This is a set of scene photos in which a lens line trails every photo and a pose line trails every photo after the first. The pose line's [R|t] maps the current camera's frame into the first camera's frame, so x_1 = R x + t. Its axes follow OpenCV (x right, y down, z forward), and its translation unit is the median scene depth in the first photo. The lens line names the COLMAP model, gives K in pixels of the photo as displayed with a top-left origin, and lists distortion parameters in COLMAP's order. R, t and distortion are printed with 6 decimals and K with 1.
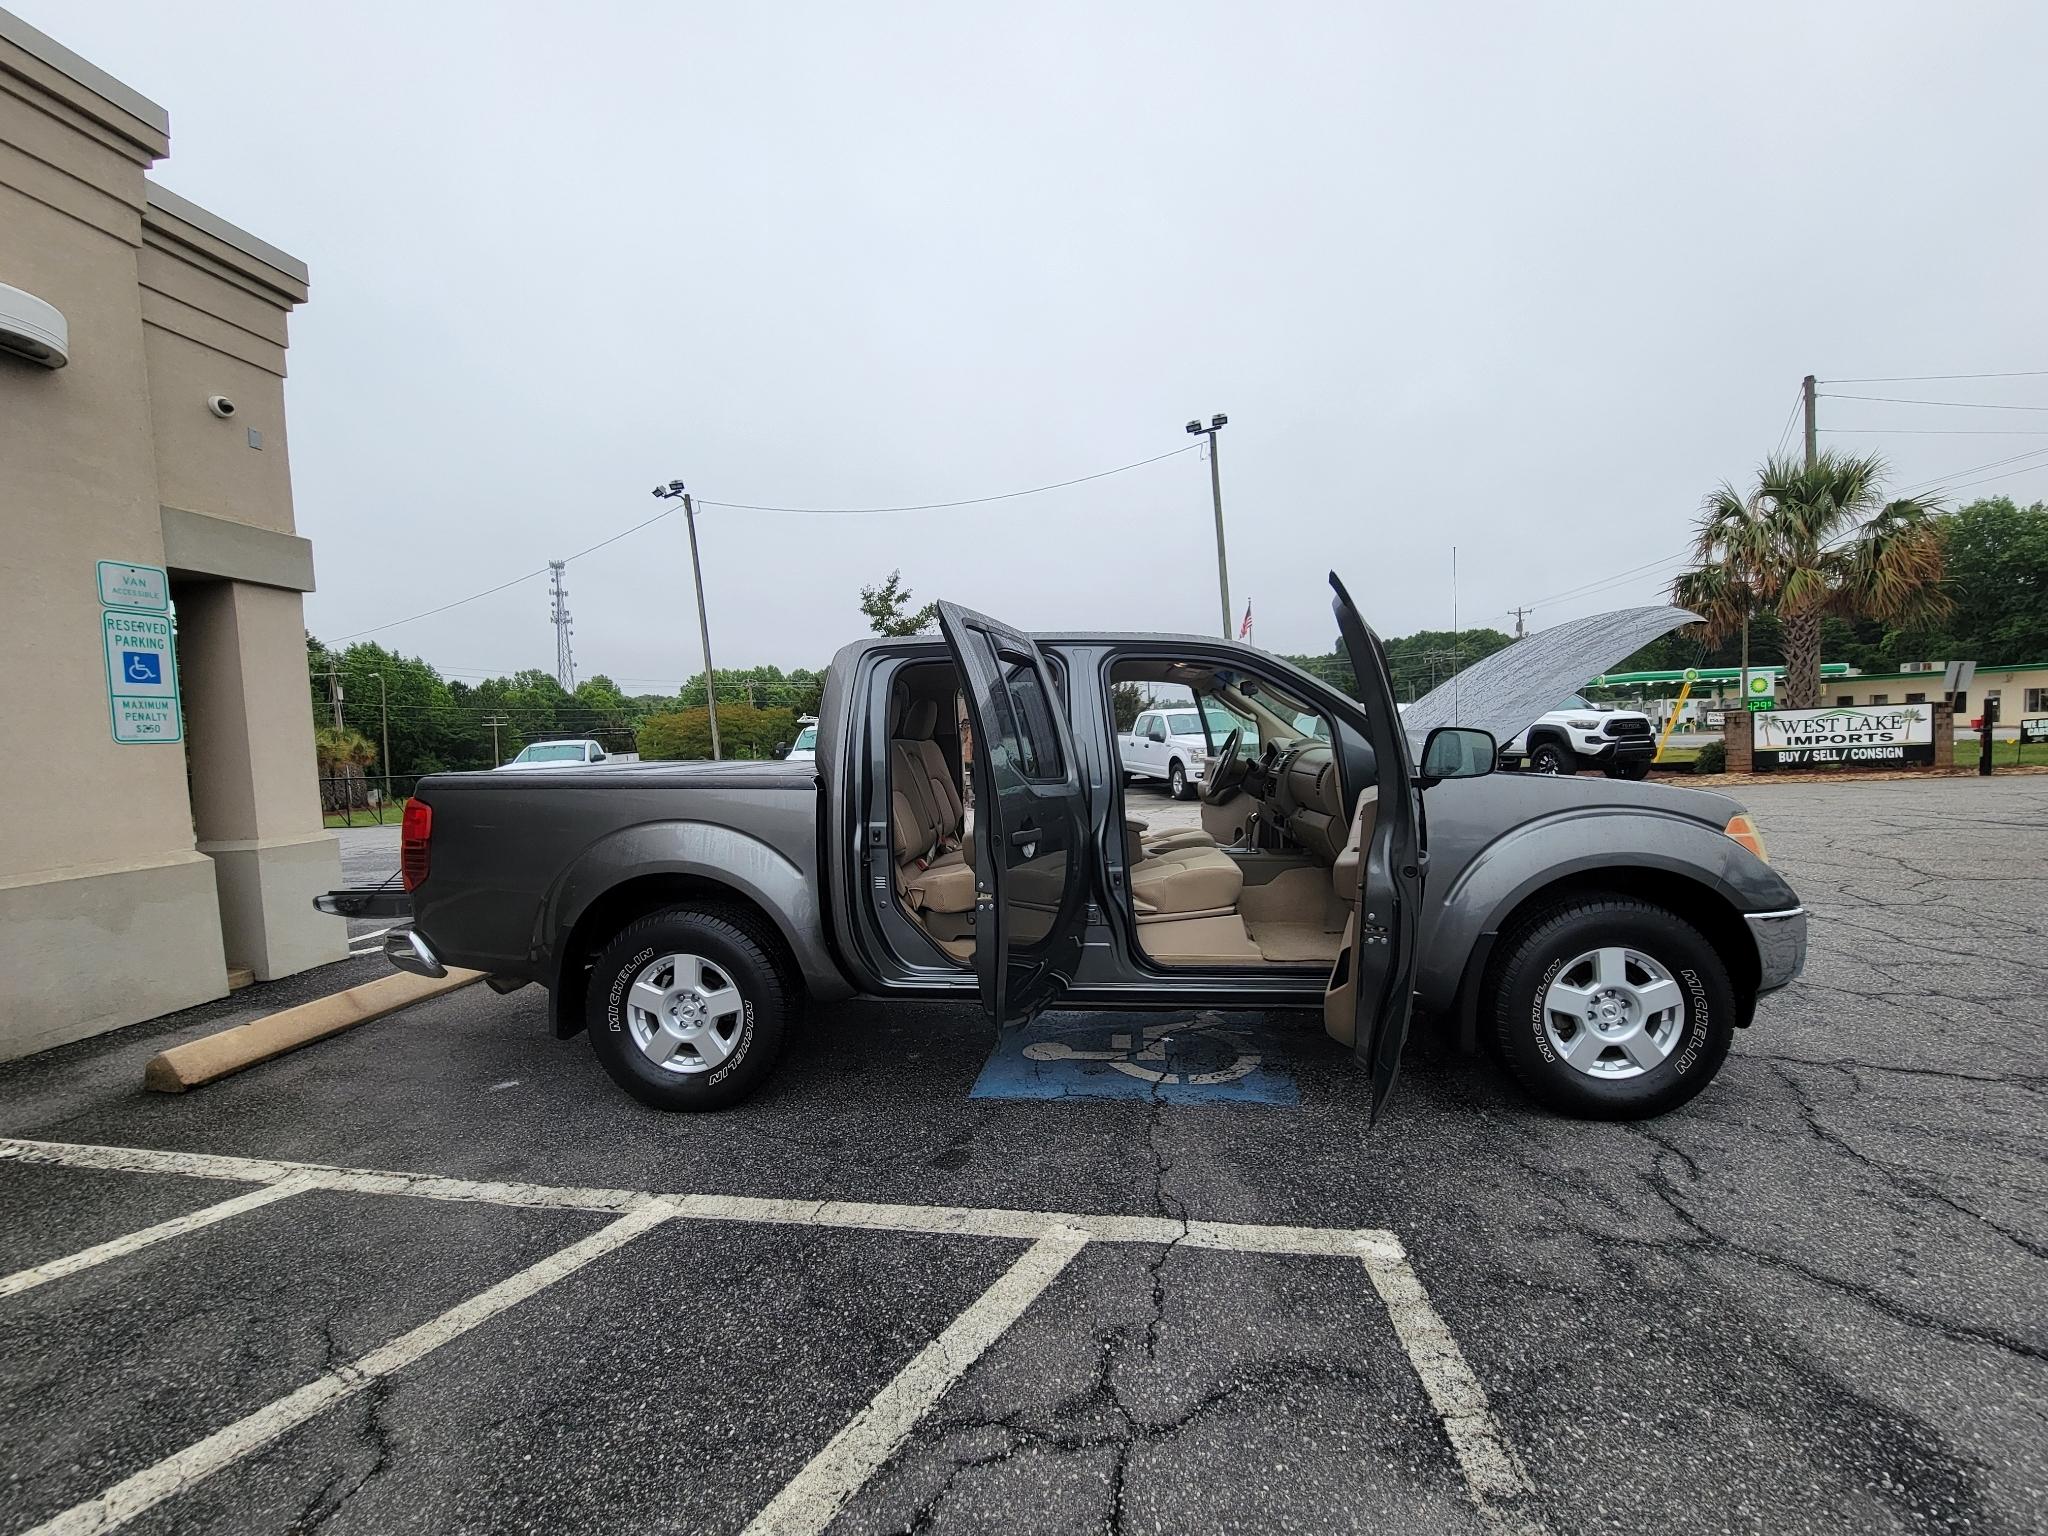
lens RADIAL K [[835.1, 0, 1033.4], [0, 835.1, 777.3], [0, 0, 1]] dist [0.000865, -0.000682]
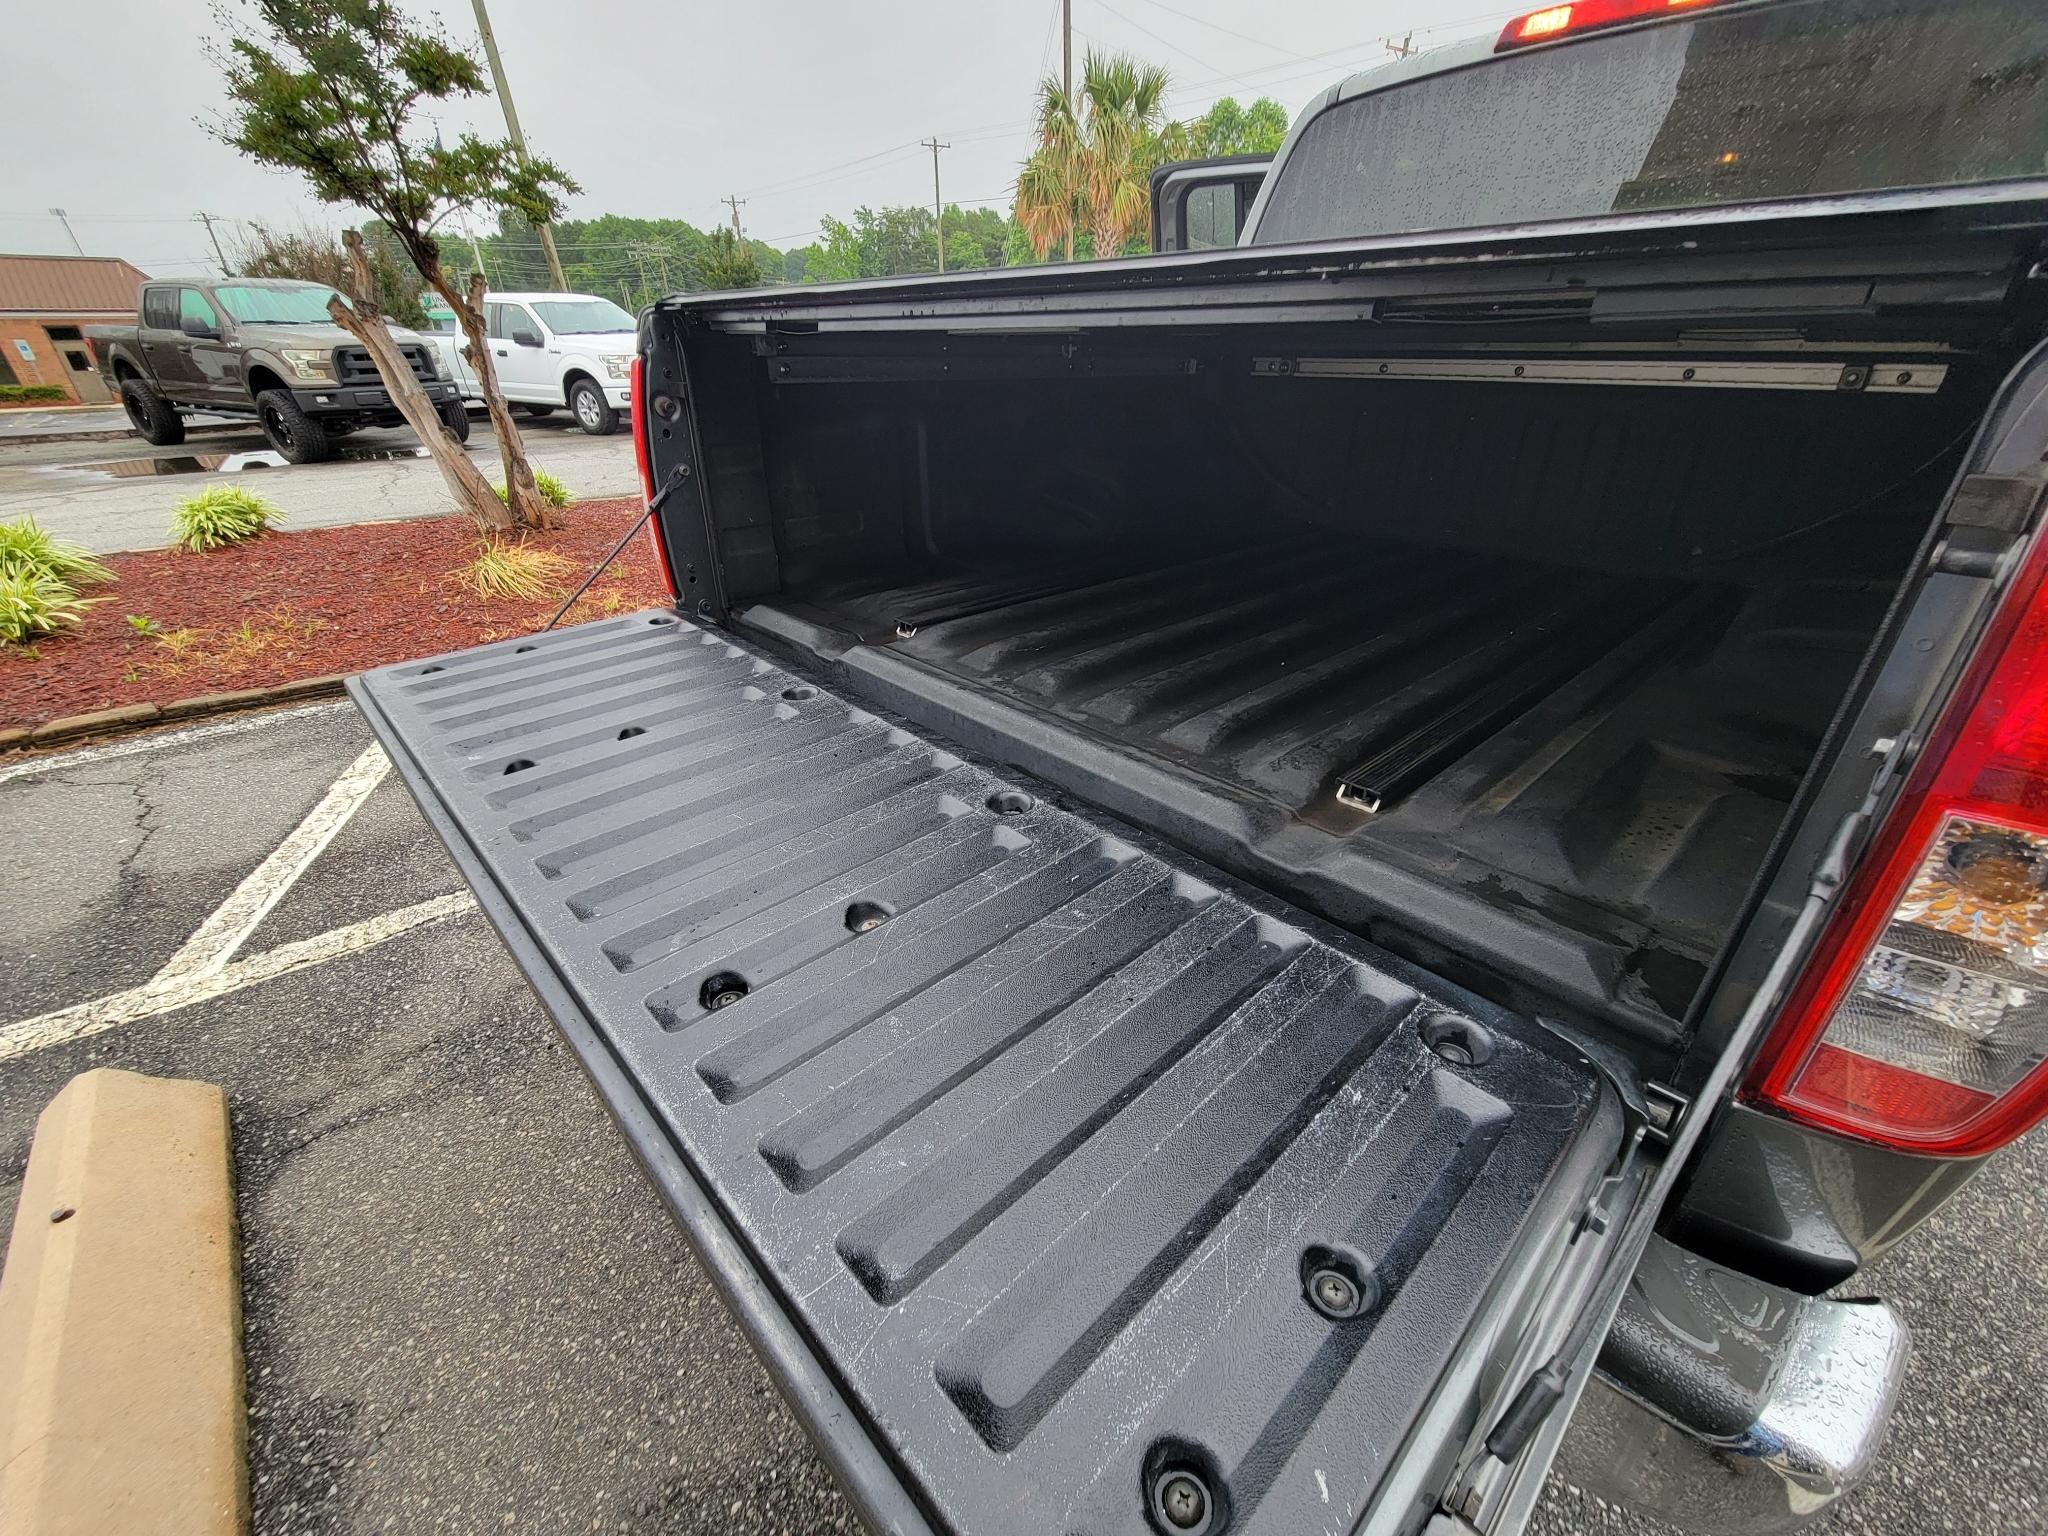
lens RADIAL K [[835.1, 0, 1029.4], [0, 835.1, 778.8], [0, 0, 1]] dist [0.000865, -0.000682]
pose [[0.659699, -0.331942, 0.674249, -0.952358], [0.027036, 0.907070, 0.420110, 0.019141], [-0.751044, -0.258917, 0.607368, 1.077398]]
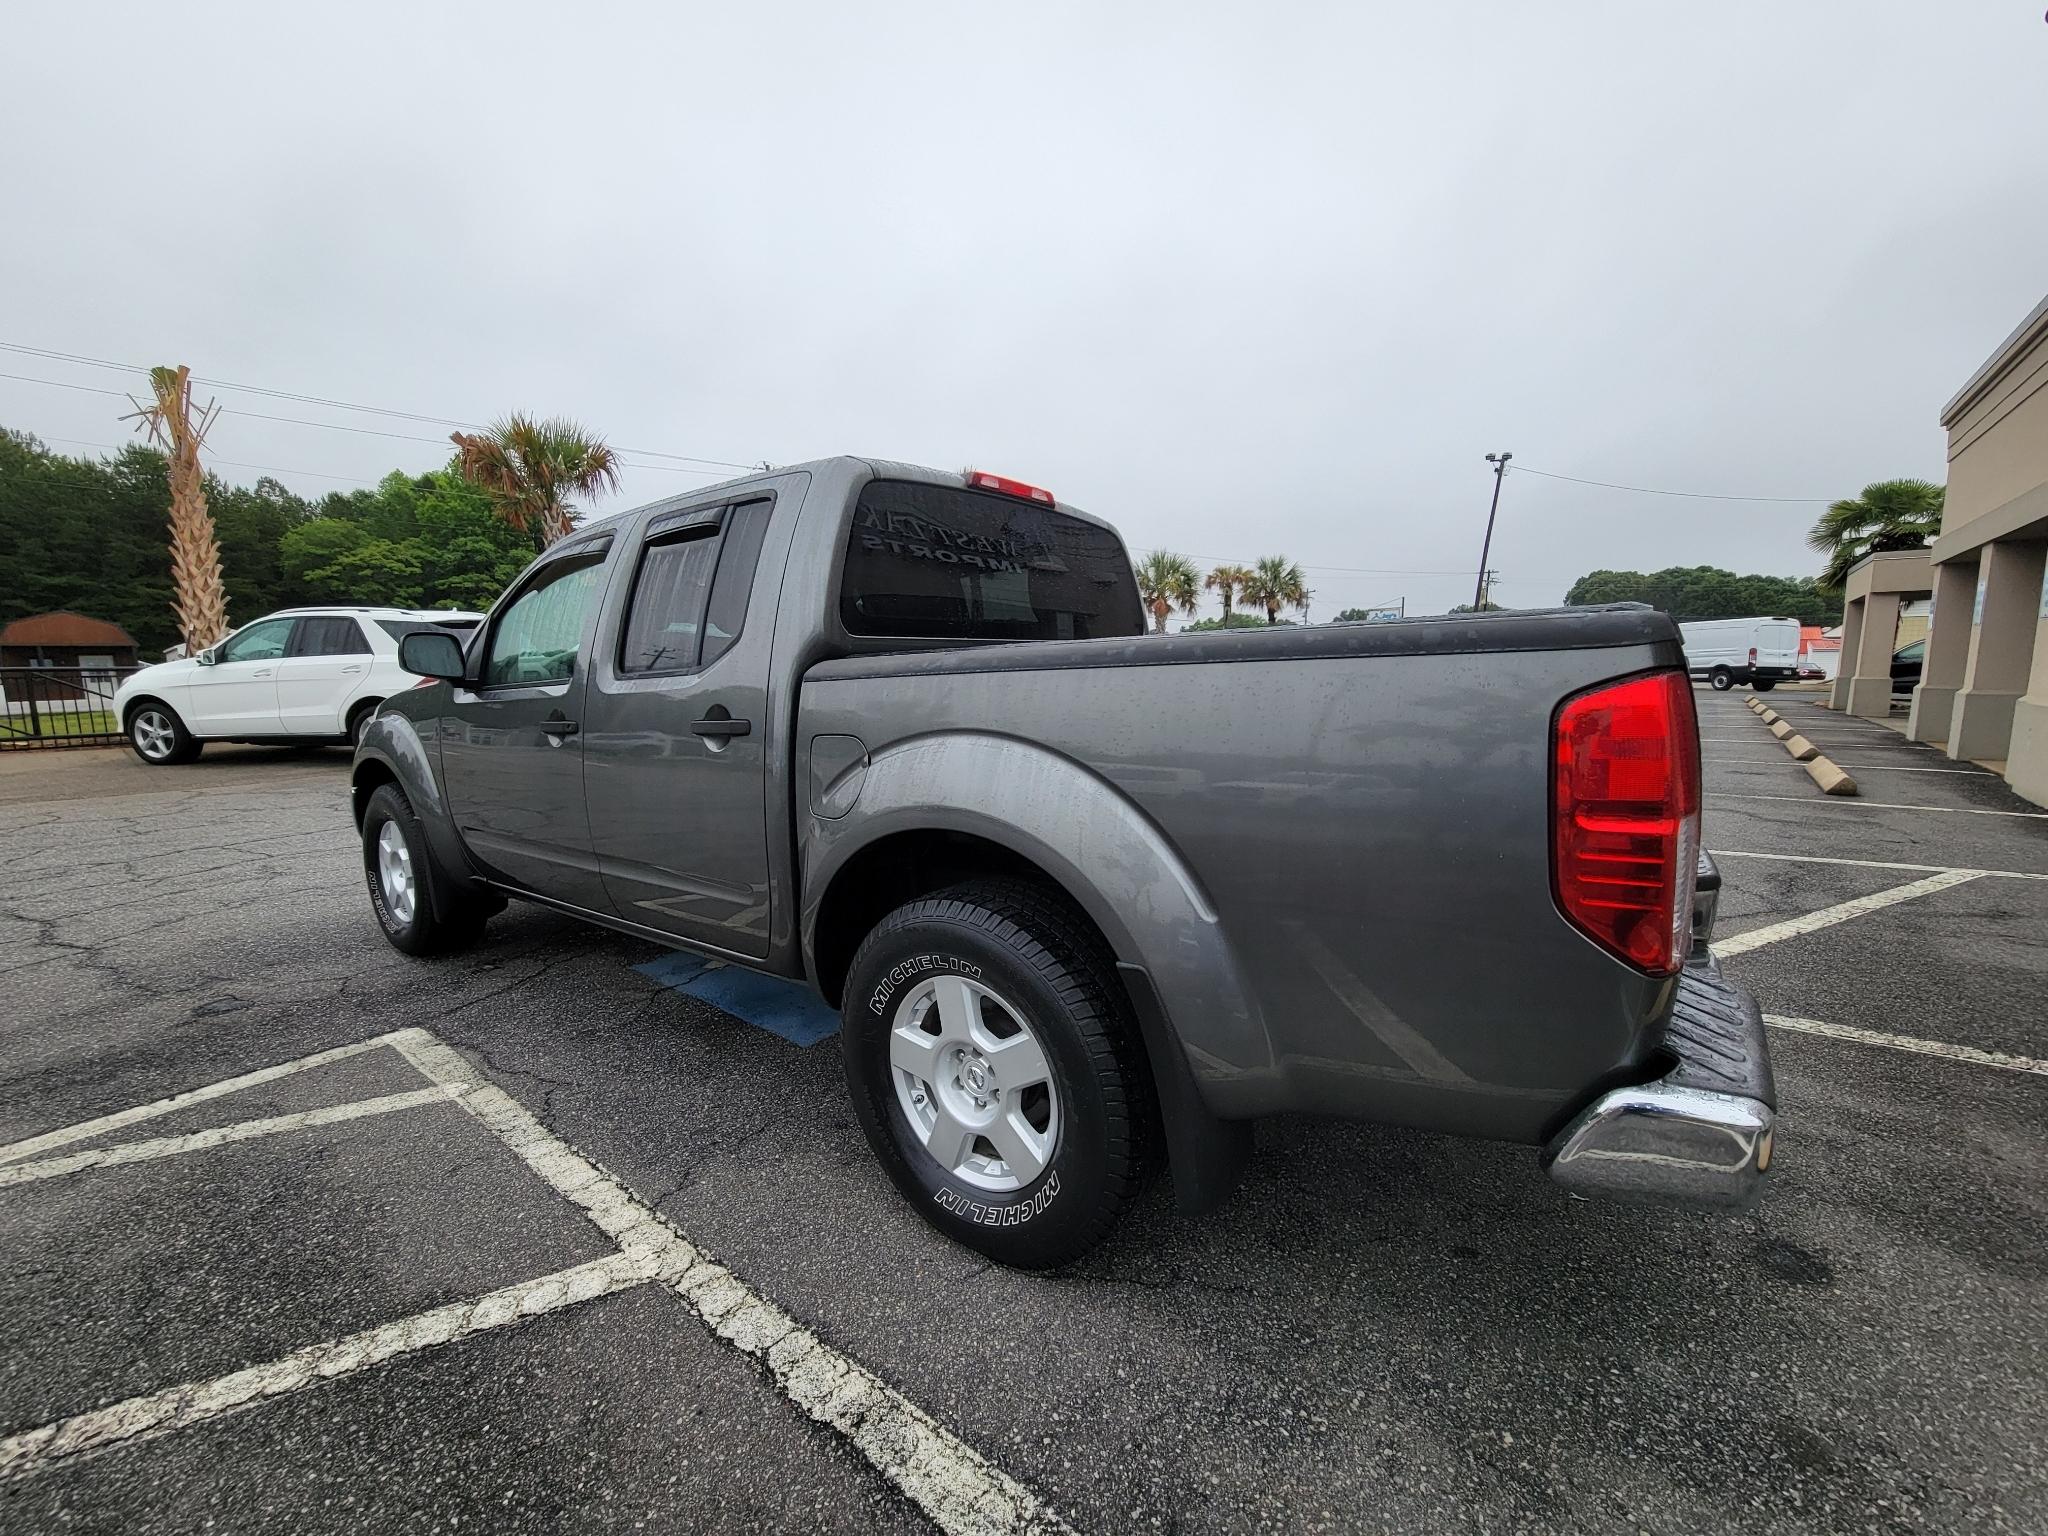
lens RADIAL K [[835.1, 0, 1034.2], [0, 835.1, 774.8], [0, 0, 1]] dist [0.000865, -0.000682]
pose [[-0.854014, -0.022702, 0.519754, -0.680468], [0.069510, 0.985111, 0.157241, -0.031652], [-0.515585, 0.170414, -0.839721, 1.967294]]
